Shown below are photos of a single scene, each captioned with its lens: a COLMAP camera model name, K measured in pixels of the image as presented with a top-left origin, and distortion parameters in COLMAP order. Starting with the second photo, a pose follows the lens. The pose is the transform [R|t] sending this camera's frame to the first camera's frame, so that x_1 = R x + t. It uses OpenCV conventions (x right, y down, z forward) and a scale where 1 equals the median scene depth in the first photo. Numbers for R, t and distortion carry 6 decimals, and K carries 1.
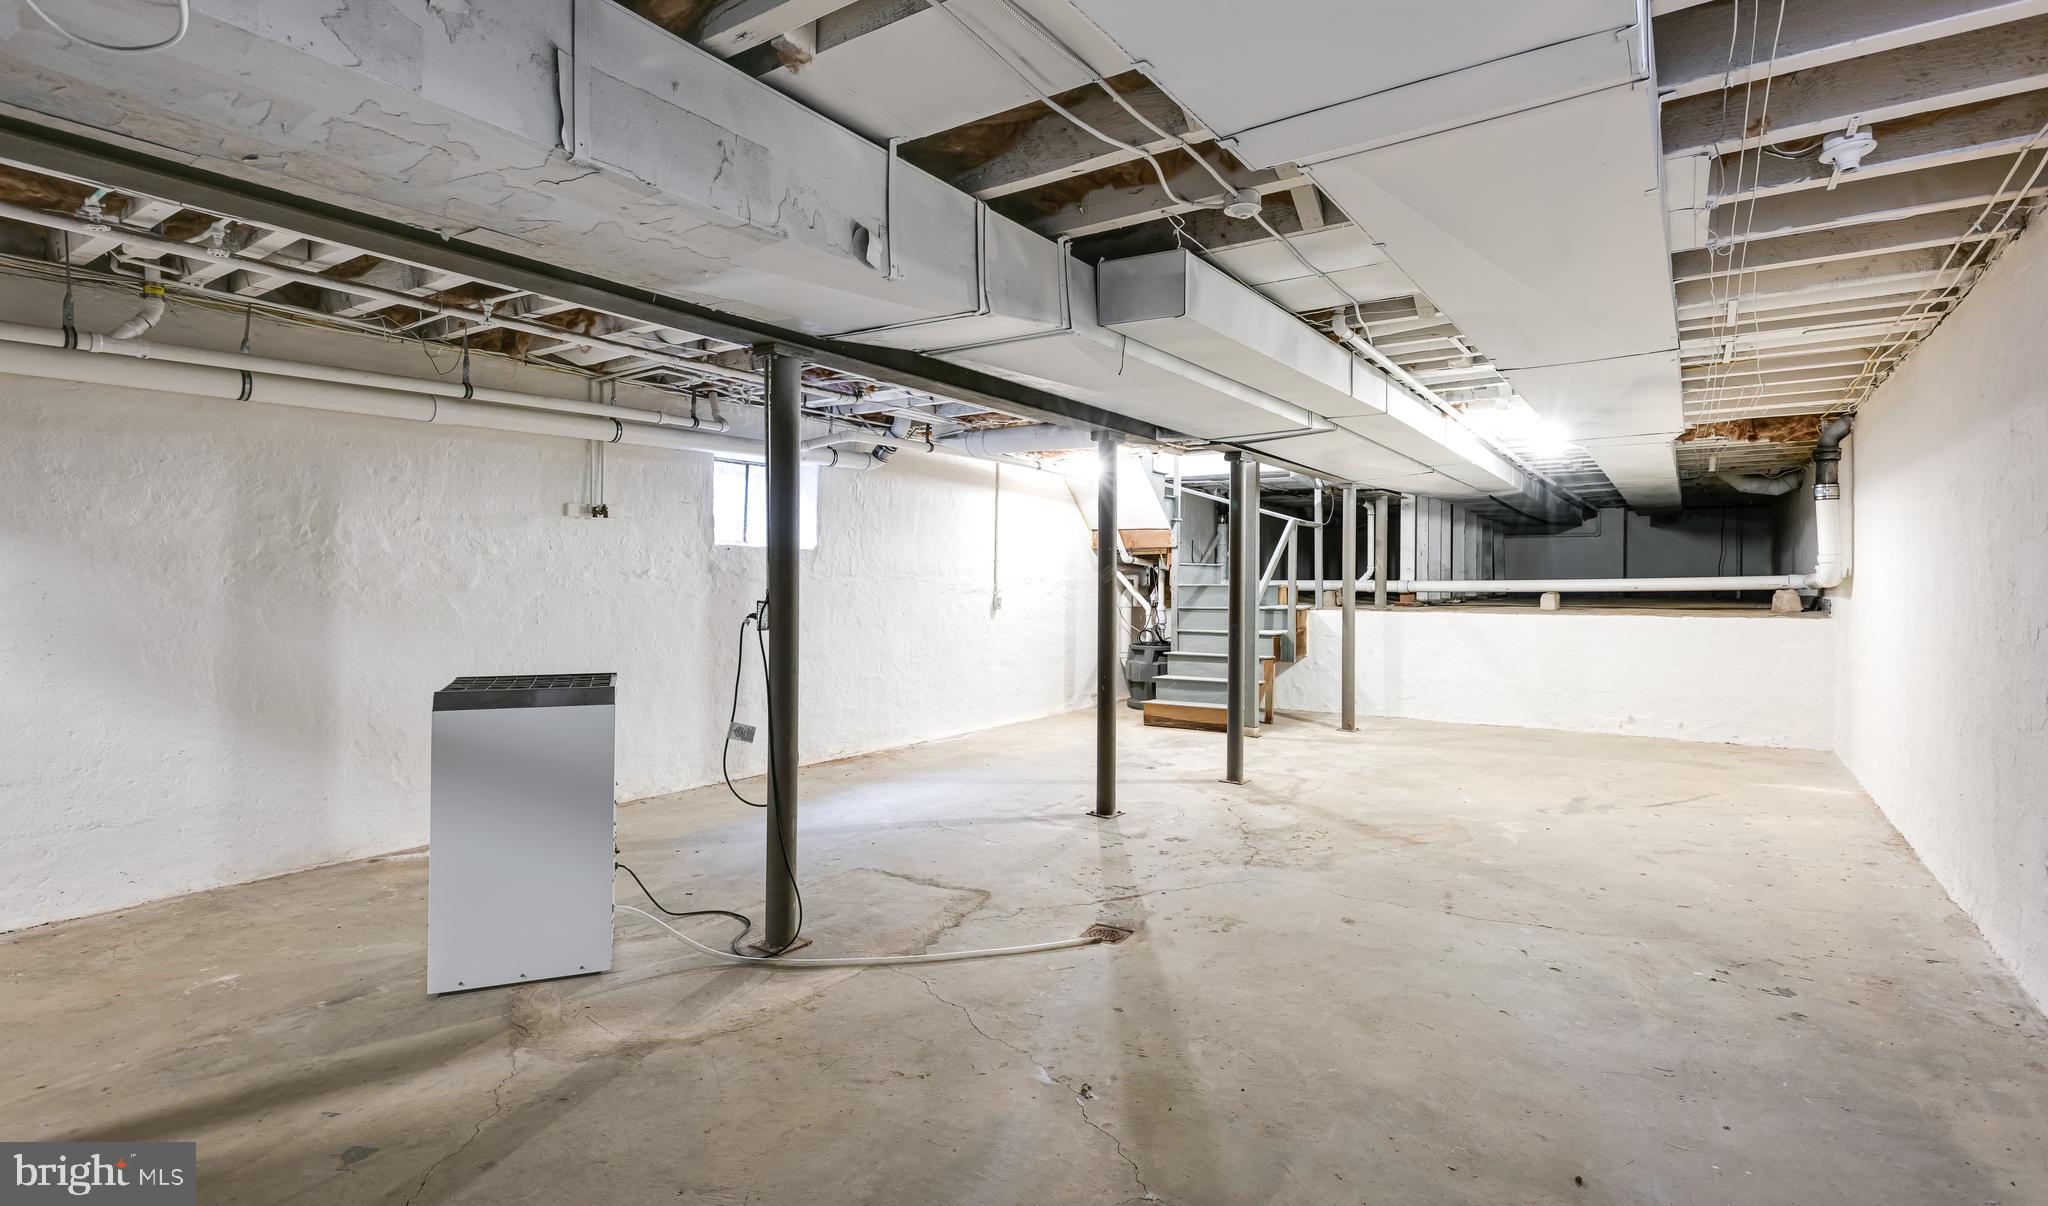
lens RADIAL K [[1003.1, 0, 1024.4], [0, 1003.1, 597.9], [0, 0, 1]] dist [0.000666, 0.000056]
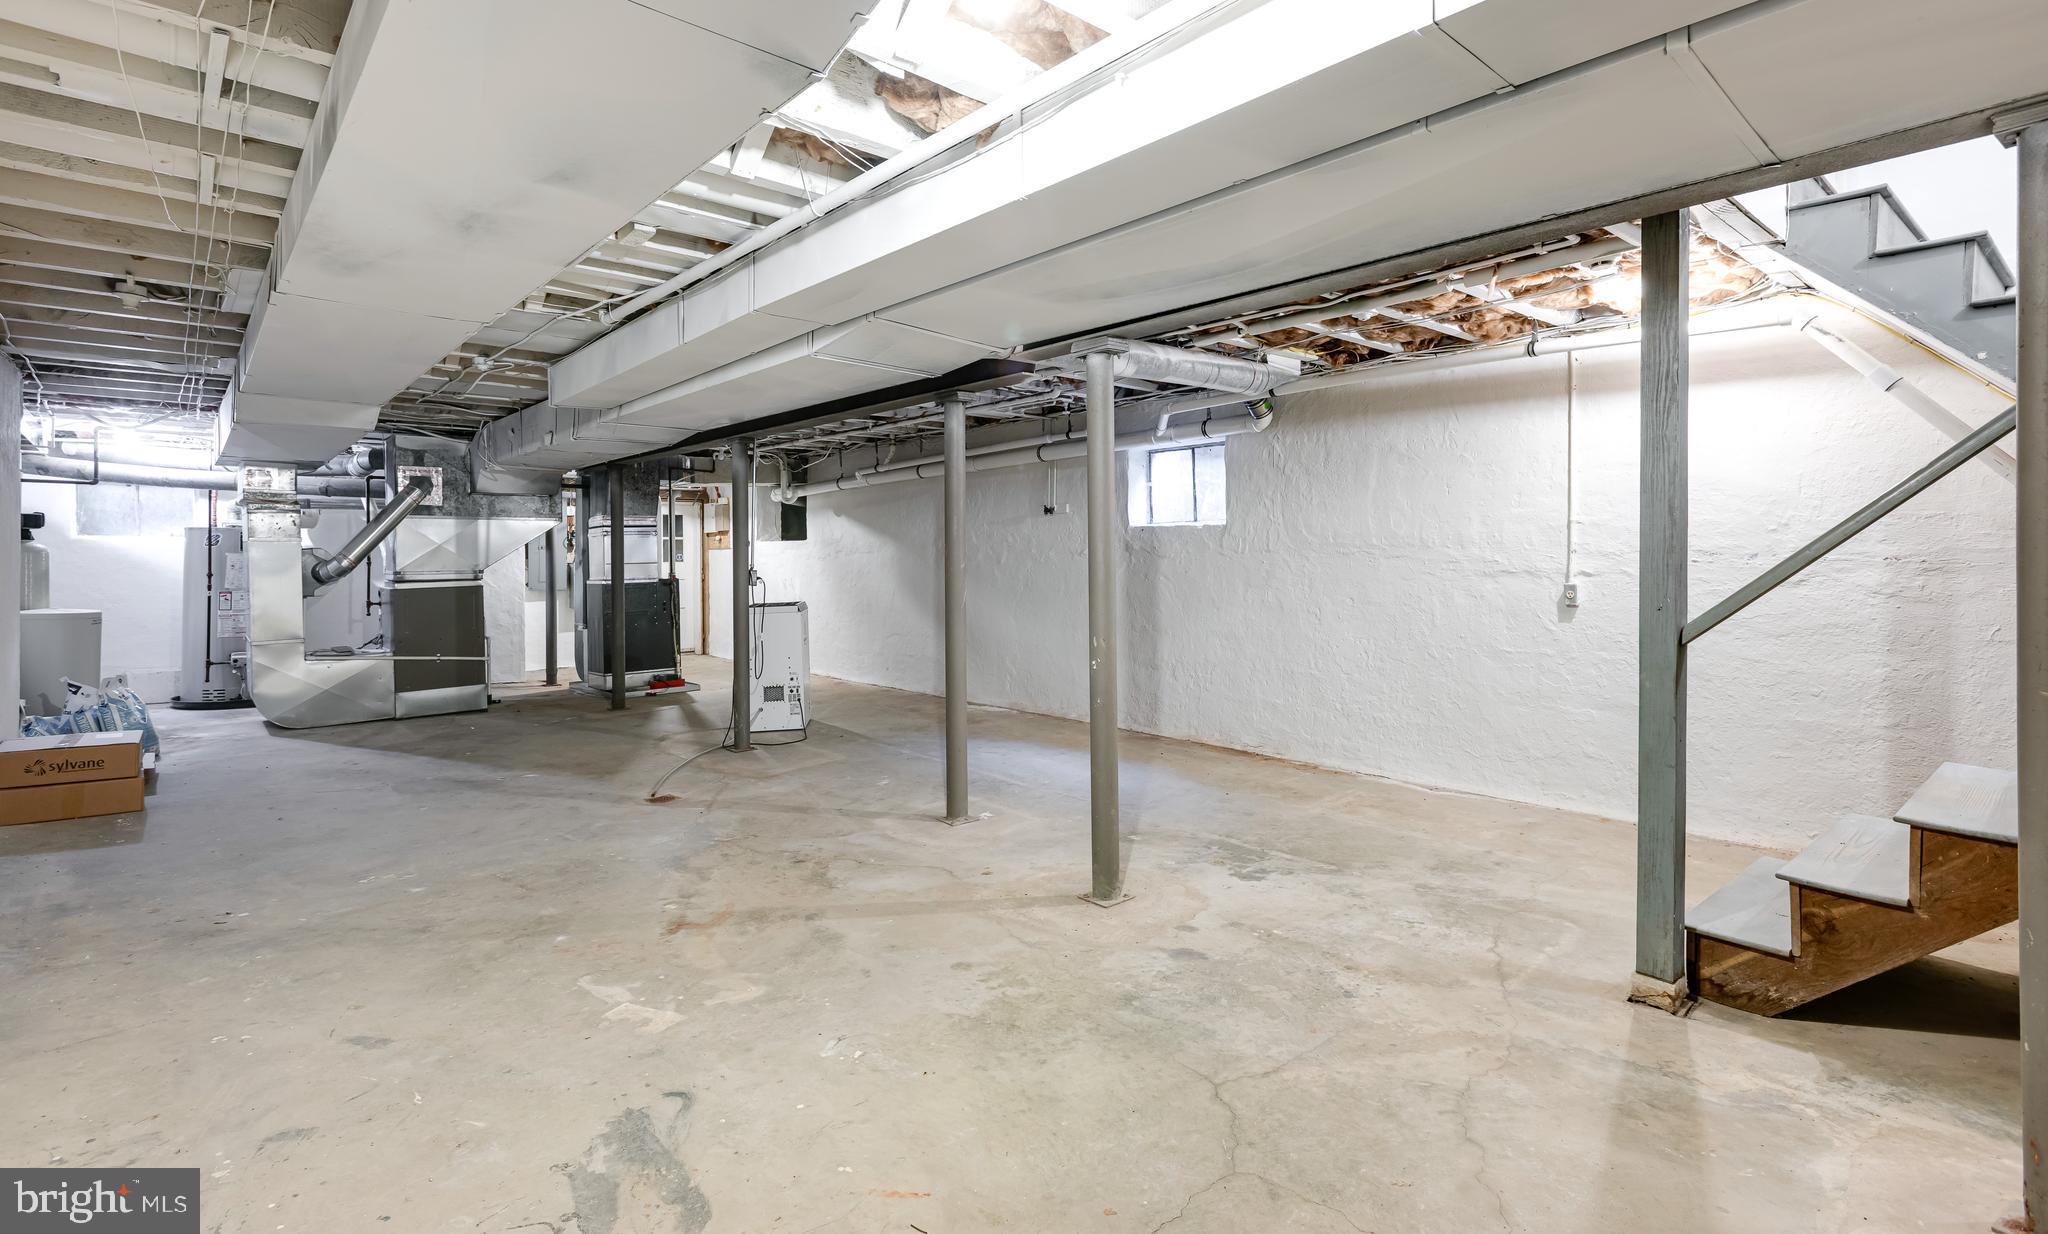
lens RADIAL K [[991.3, 0, 1045.0], [0, 991.3, 557.5], [0, 0, 1]] dist [0.000686, 0.000030]
pose [[-0.258436, -0.002079, -0.966026, 0.822268], [-0.014051, 0.999900, 0.001607, -0.017749], [0.965926, 0.013989, -0.258440, 1.175377]]
